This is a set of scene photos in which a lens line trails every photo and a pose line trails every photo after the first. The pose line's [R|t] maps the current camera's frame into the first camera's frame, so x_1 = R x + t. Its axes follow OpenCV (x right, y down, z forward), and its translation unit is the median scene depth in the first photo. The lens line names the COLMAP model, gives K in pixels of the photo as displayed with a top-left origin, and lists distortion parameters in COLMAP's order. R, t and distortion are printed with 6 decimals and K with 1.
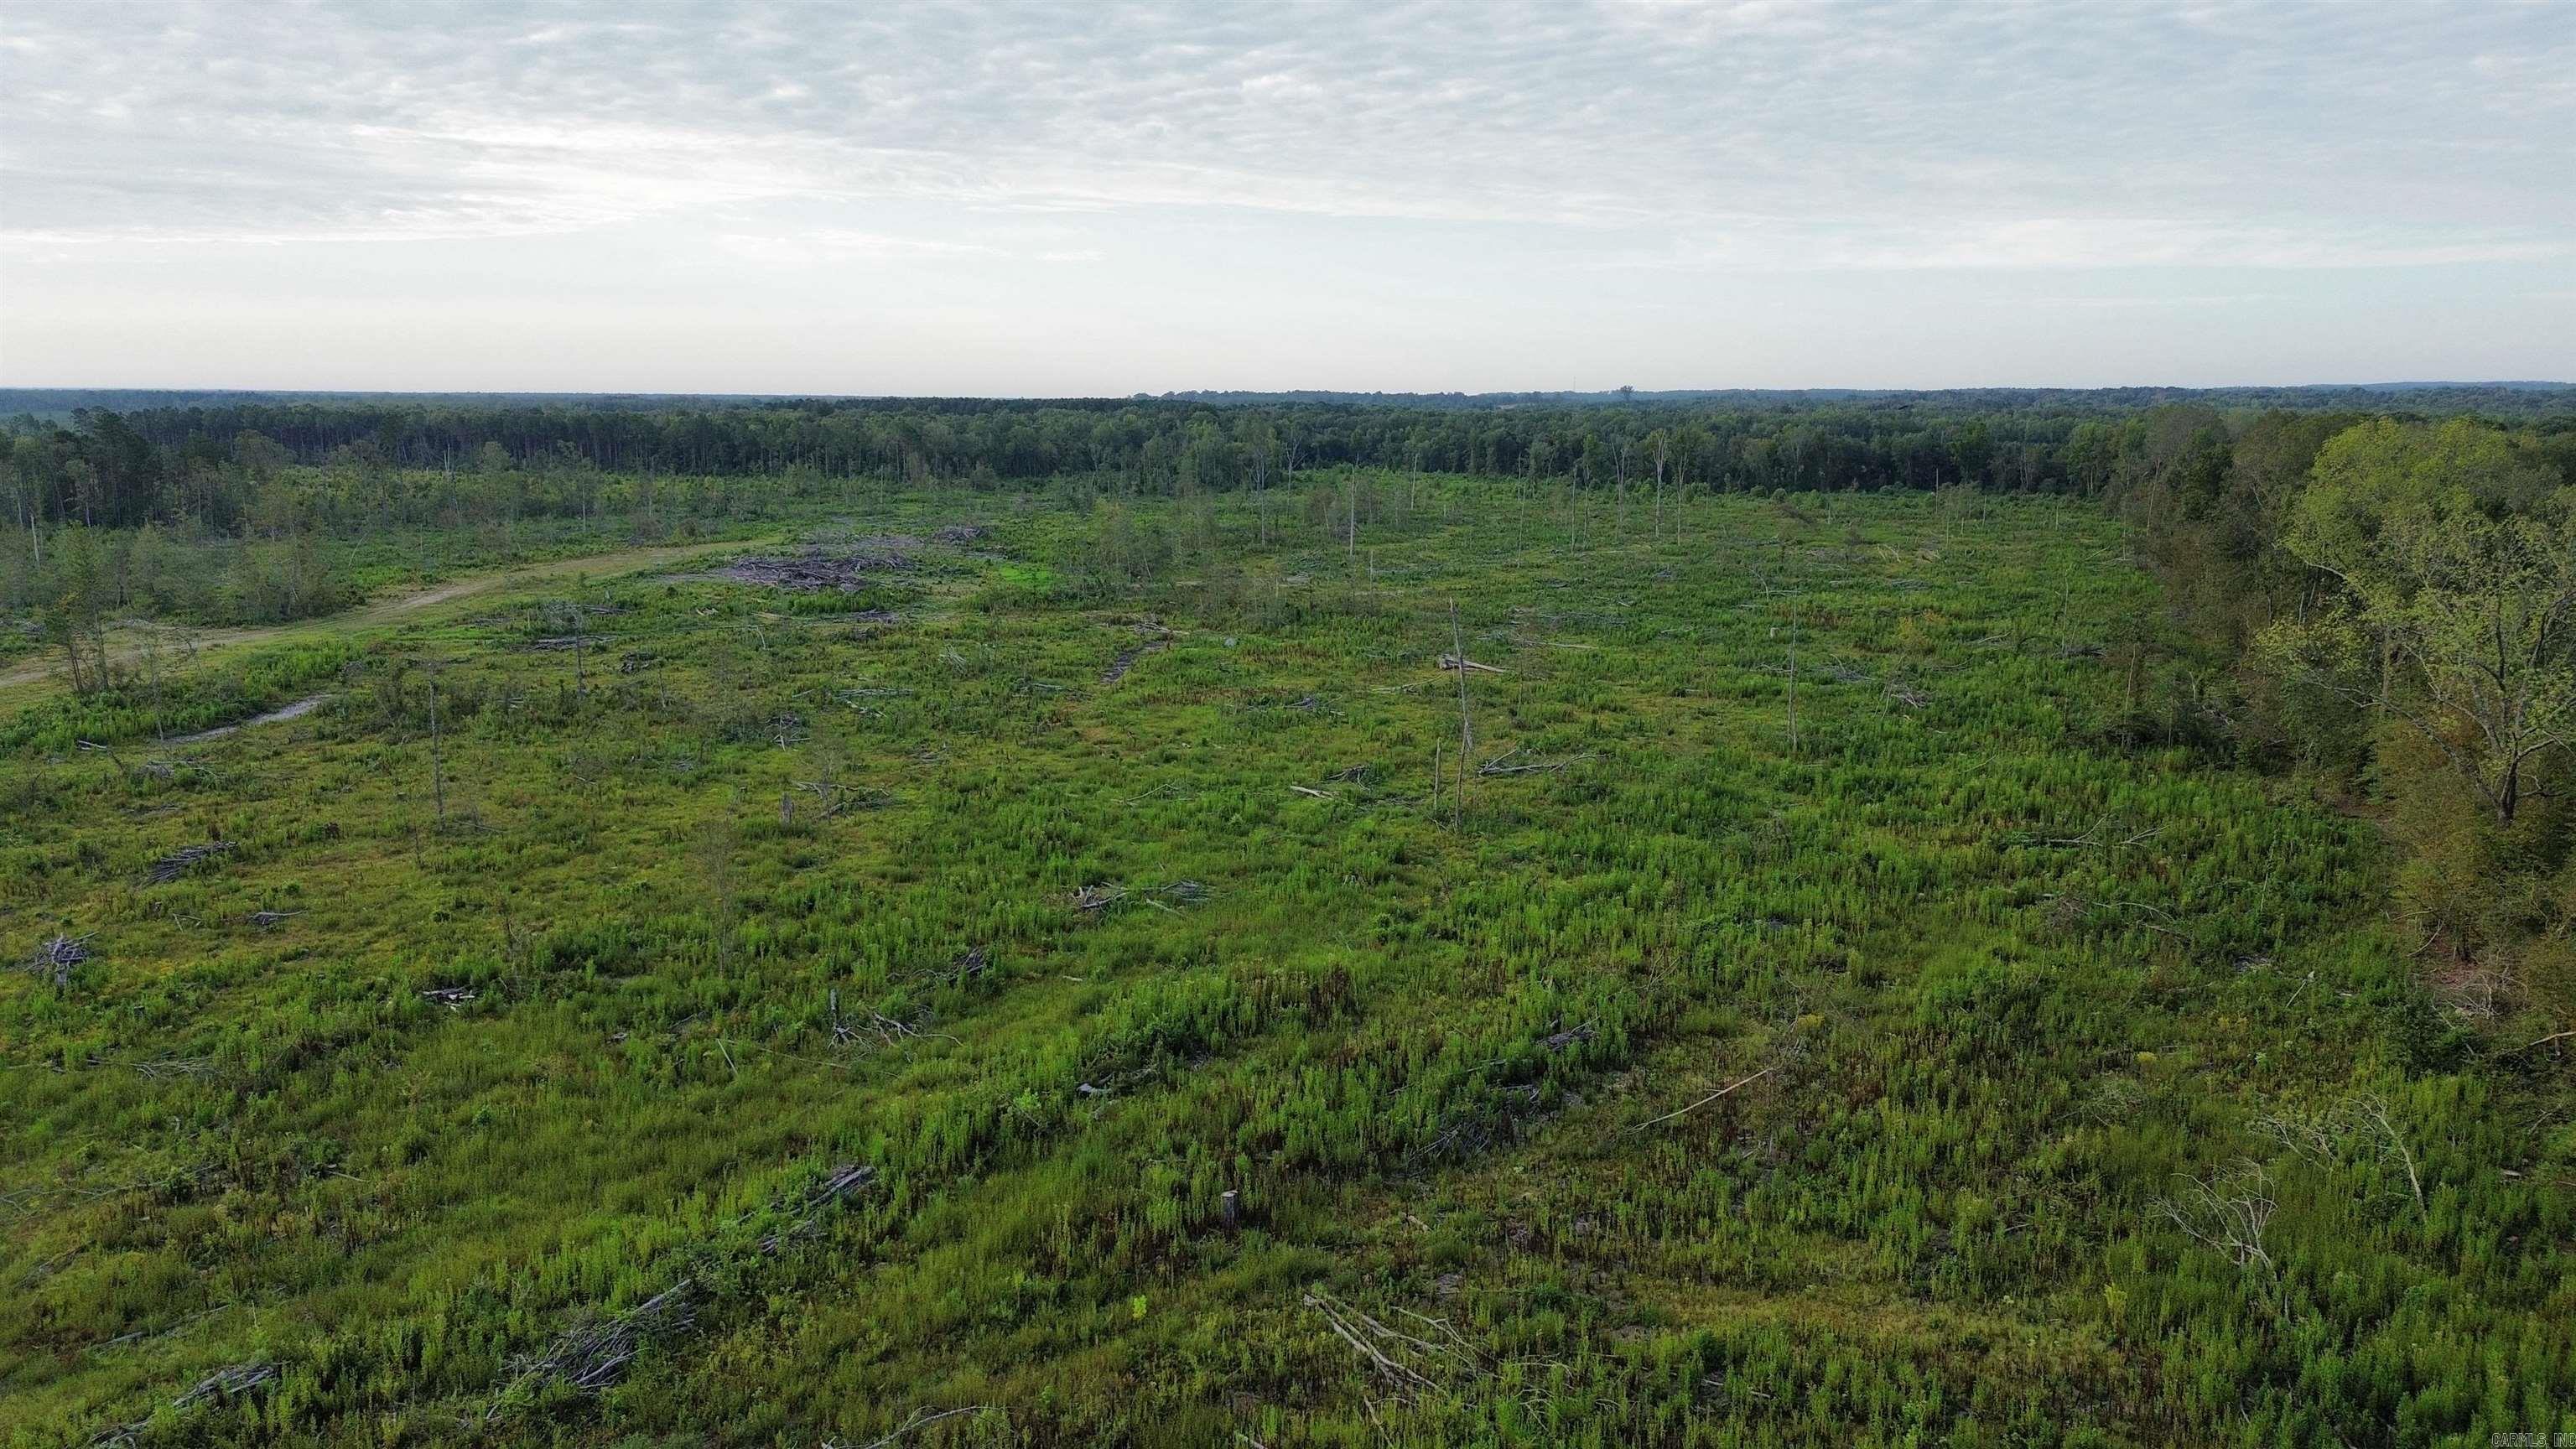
lens RADIAL K [[1832.1, 0, 1276.6], [0, 1832.1, 722.4], [0, 0, 1]] dist [0.068734, -0.058041]
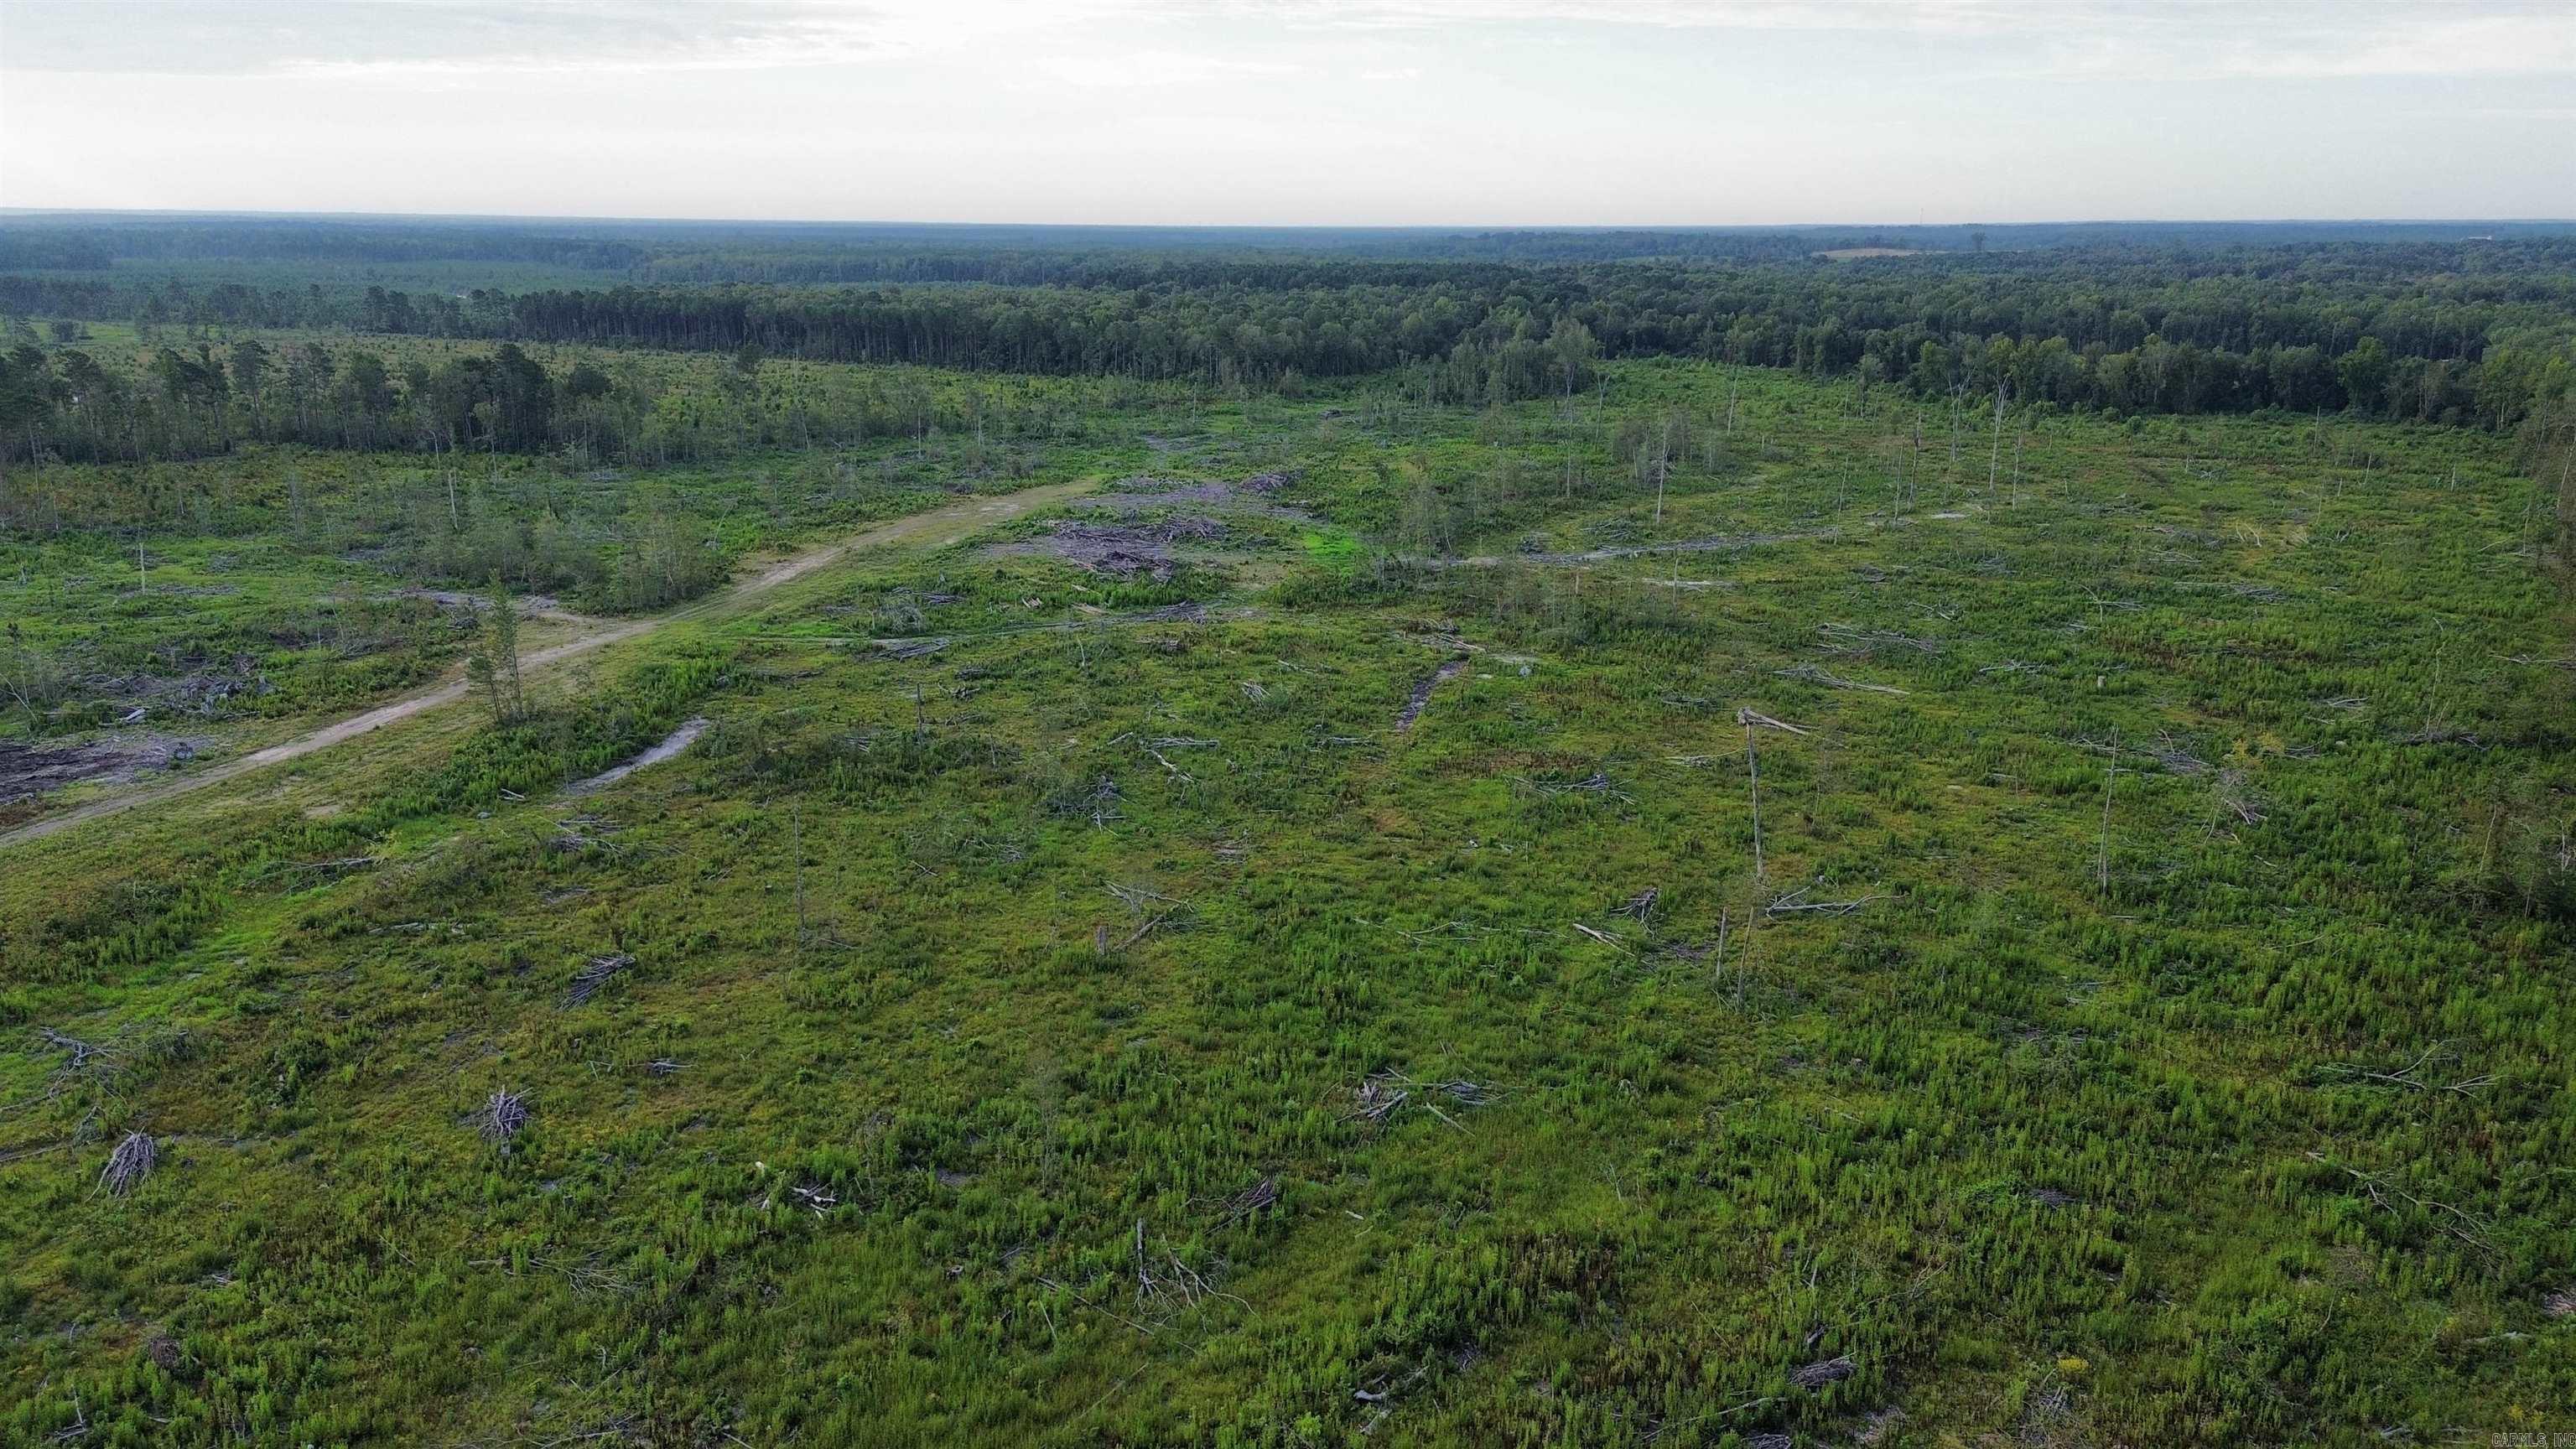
lens RADIAL K [[1832.1, 0, 1274.8], [0, 1832.1, 717.1], [0, 0, 1]] dist [0.068734, -0.058041]
pose [[0.986014, 0.046716, -0.159983, 0.001123], [-0.030489, 0.994273, 0.102426, -0.165578], [0.163852, -0.096115, 0.981791, -0.026300]]
